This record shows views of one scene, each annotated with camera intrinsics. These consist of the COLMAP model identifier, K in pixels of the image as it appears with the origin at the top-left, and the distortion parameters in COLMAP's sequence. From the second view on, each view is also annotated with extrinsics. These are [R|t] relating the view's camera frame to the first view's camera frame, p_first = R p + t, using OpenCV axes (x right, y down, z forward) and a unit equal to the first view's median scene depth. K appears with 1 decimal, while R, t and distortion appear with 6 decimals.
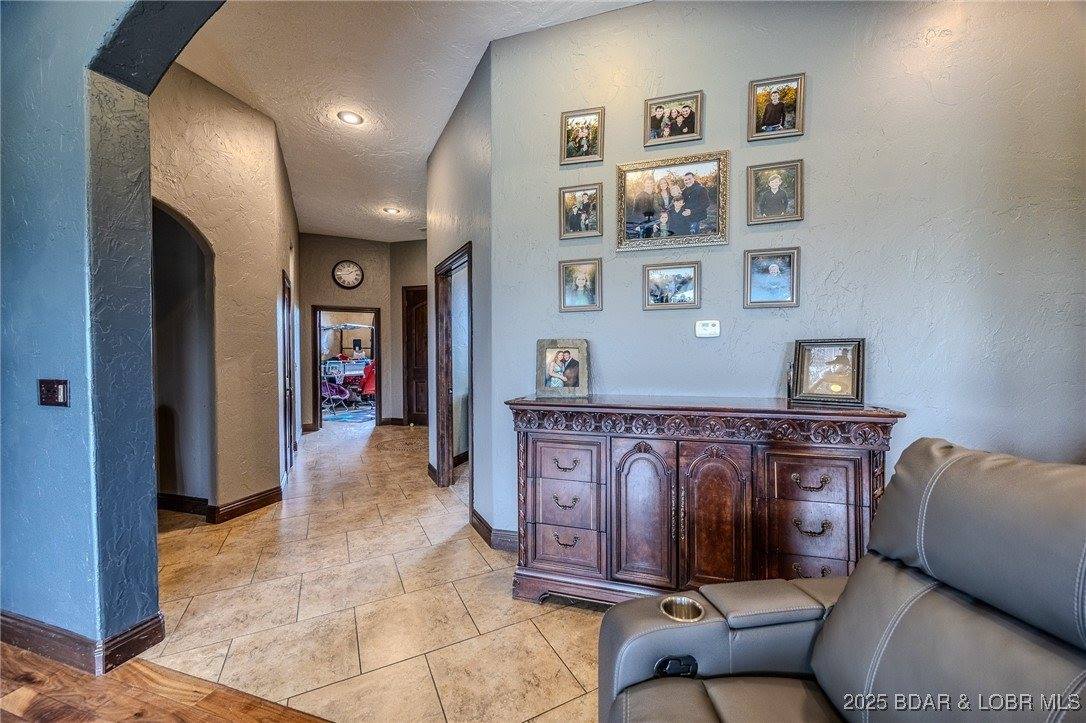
lens RADIAL K [[412.4, 0, 544.0], [0, 412.4, 358.2], [0, 0, 1]] dist [-0.010787, 0.000720]
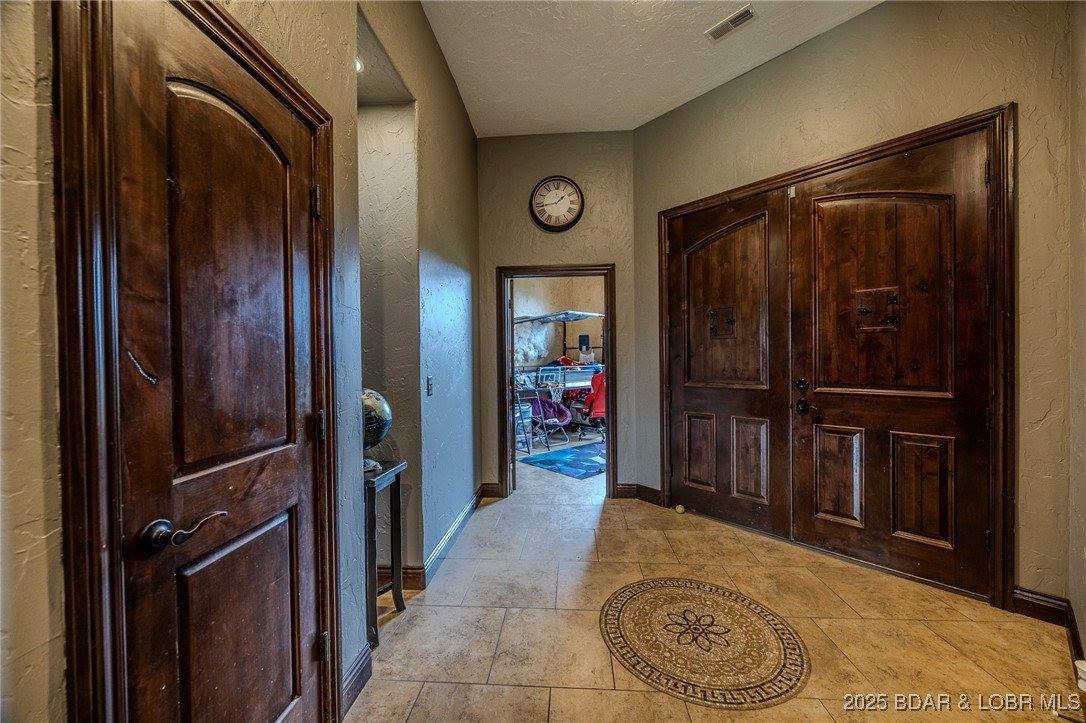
lens RADIAL K [[412.4, 0, 544.3], [0, 412.4, 360.5], [0, 0, 1]] dist [-0.010787, 0.000720]
pose [[0.852127, -0.001357, -0.523333, -0.163891], [0.000537, 0.999998, -0.001719, -0.002237], [0.523335, 0.001184, 0.852126, 0.414672]]
